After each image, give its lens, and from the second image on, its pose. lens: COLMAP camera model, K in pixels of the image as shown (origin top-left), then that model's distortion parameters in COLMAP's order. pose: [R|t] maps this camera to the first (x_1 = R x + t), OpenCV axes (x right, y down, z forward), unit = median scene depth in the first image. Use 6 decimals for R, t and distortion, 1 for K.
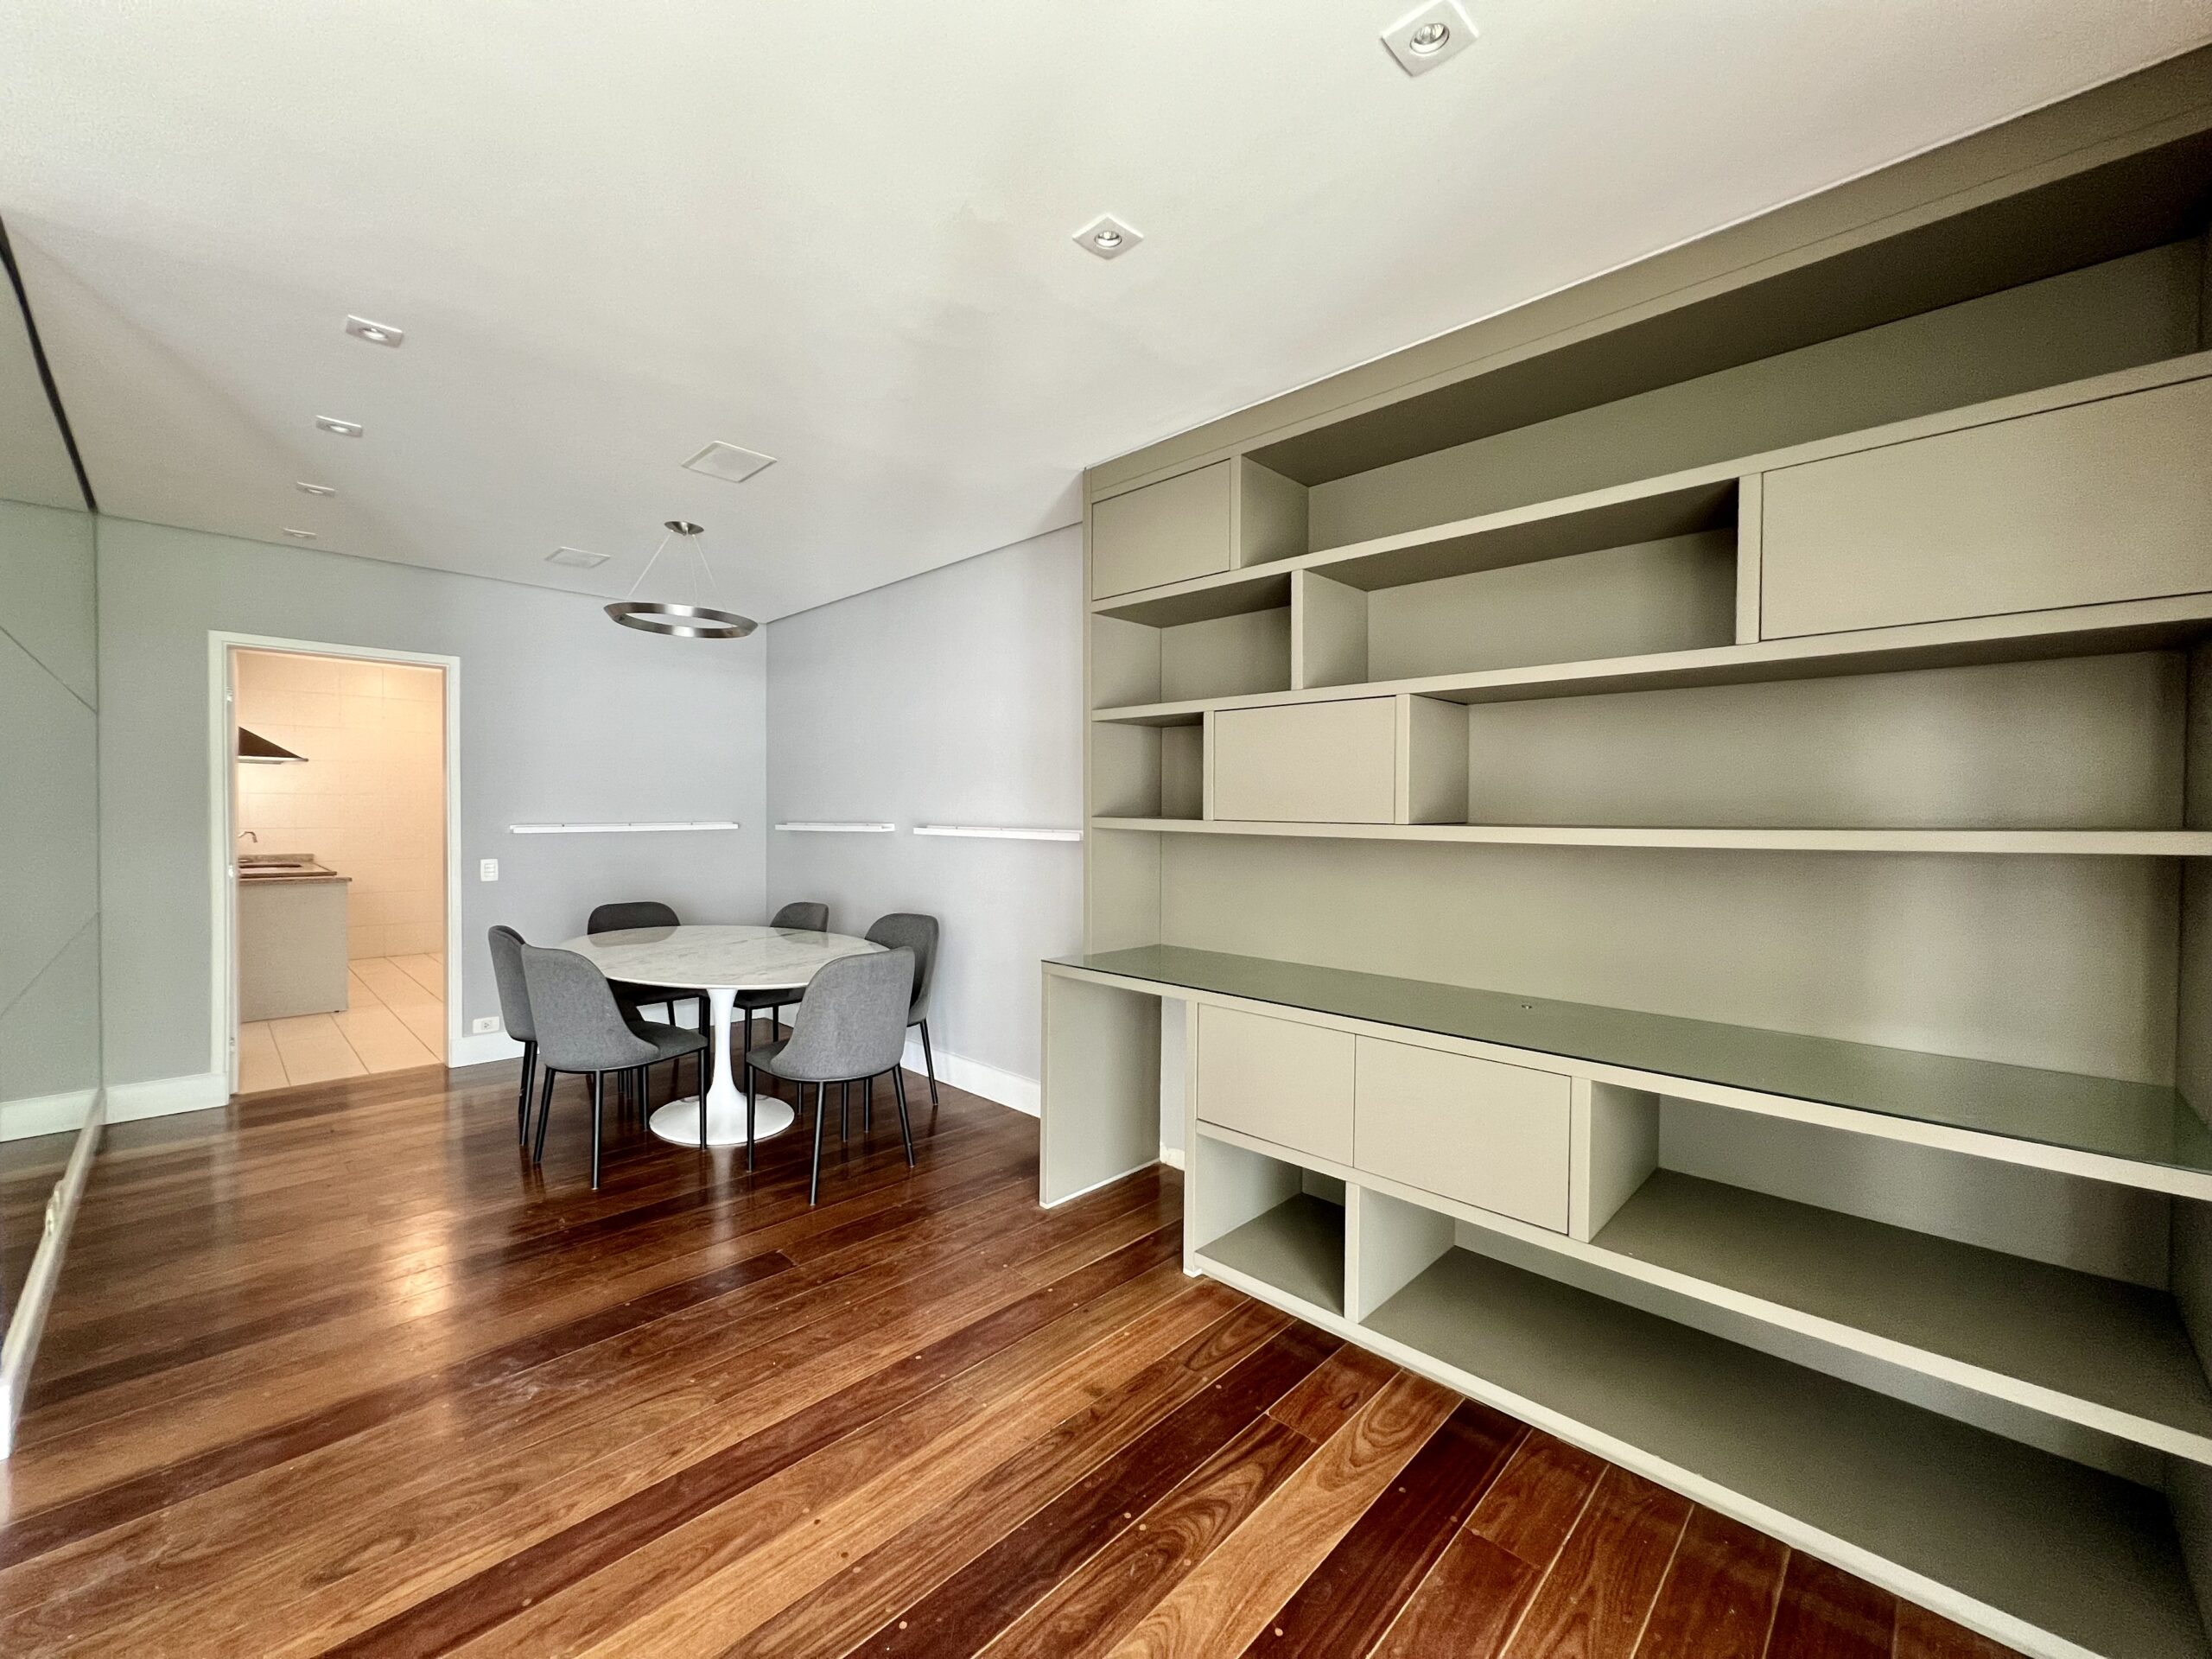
lens RADIAL K [[887.8, 0, 1109.2], [0, 887.8, 828.4], [0, 0, 1]] dist [0.006283, -0.000150]
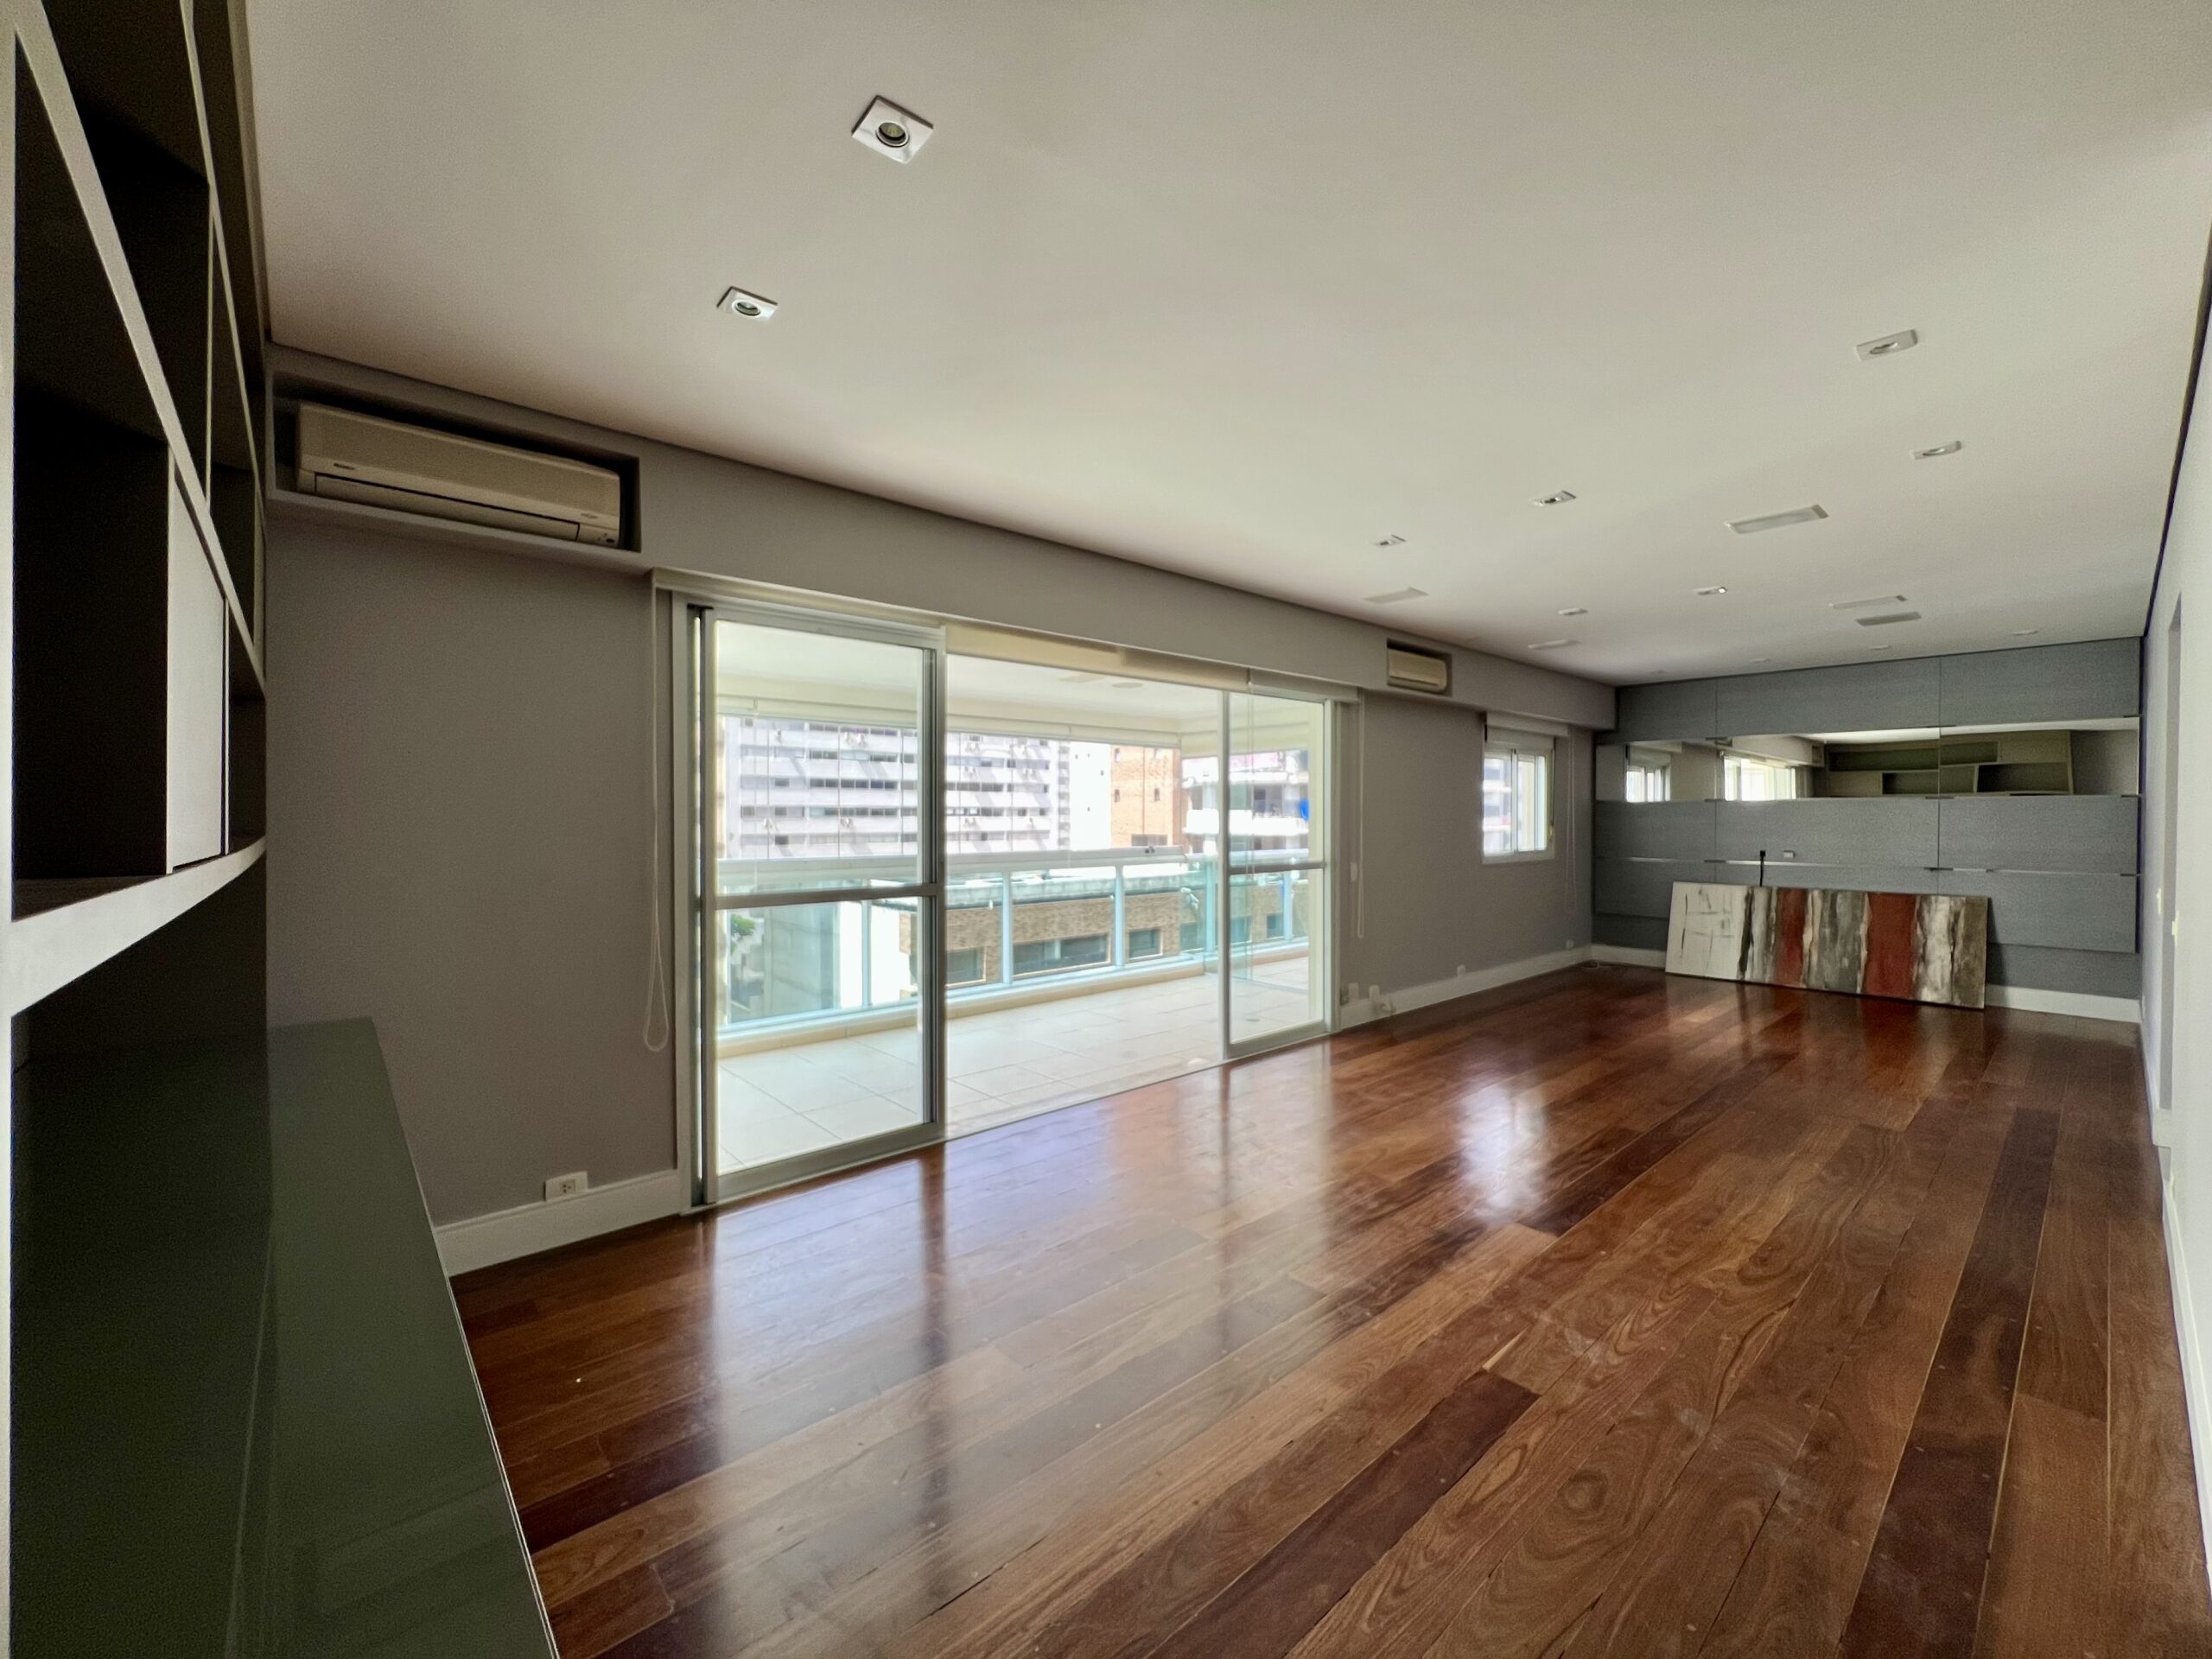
lens RADIAL K [[899.6, 0, 1104.1], [0, 899.6, 828.9], [0, 0, 1]] dist [-0.007981, 0.000413]
pose [[-0.997422, -0.007150, 0.071403, -0.186198], [-0.004868, 0.999473, 0.032084, -0.036955], [-0.071594, 0.031653, -0.996931, 1.317637]]
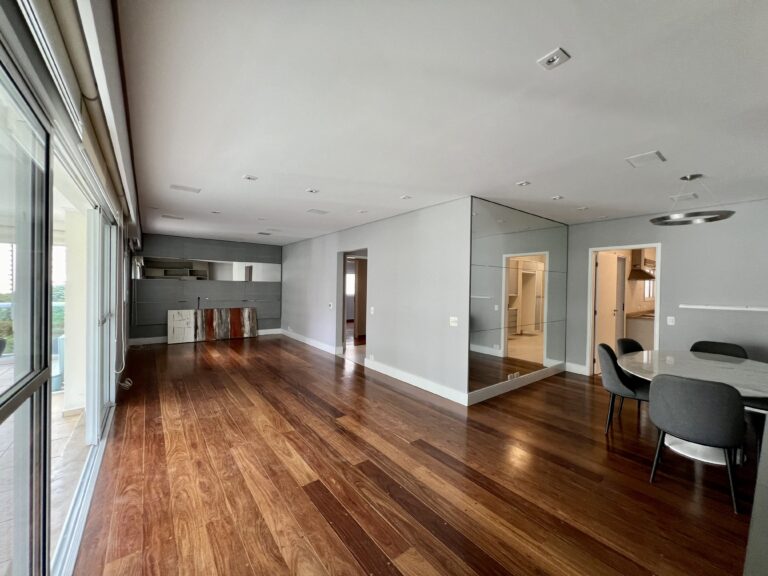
lens RADIAL K [[308.2, 0, 382.7], [0, 308.2, 287.4], [0, 0, 1]] dist [0.006283, -0.000150]
pose [[-0.140026, -0.002623, -0.990144, 0.607407], [-0.033366, 0.999441, 0.002071, -0.046801], [0.989586, 0.033327, -0.140035, 0.498049]]
